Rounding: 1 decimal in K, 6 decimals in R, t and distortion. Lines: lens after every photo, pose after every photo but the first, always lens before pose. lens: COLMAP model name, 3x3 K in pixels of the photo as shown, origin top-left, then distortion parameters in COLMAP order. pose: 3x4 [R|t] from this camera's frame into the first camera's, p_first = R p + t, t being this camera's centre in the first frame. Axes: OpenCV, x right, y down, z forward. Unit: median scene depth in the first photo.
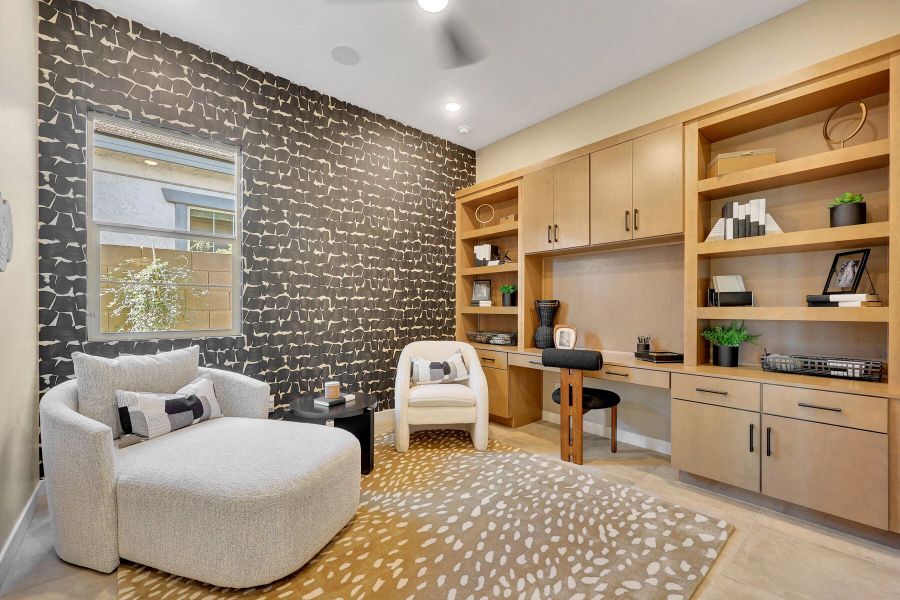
lens RADIAL K [[364.0, 0, 444.8], [0, 364.0, 304.8], [0, 0, 1]] dist [0.004584, 0.000250]
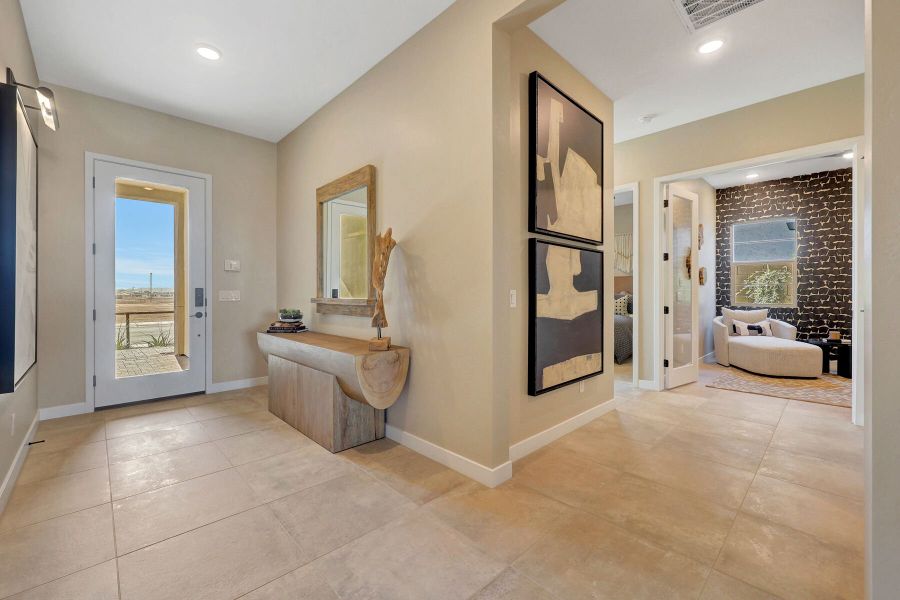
lens RADIAL K [[364.0, 0, 444.9], [0, 364.0, 296.9], [0, 0, 1]] dist [0.004584, 0.000250]
pose [[0.039496, 0.006567, -0.999198, 1.766837], [0.007852, 0.999945, 0.006883, -0.006728], [0.999189, -0.008118, 0.039442, -1.326347]]
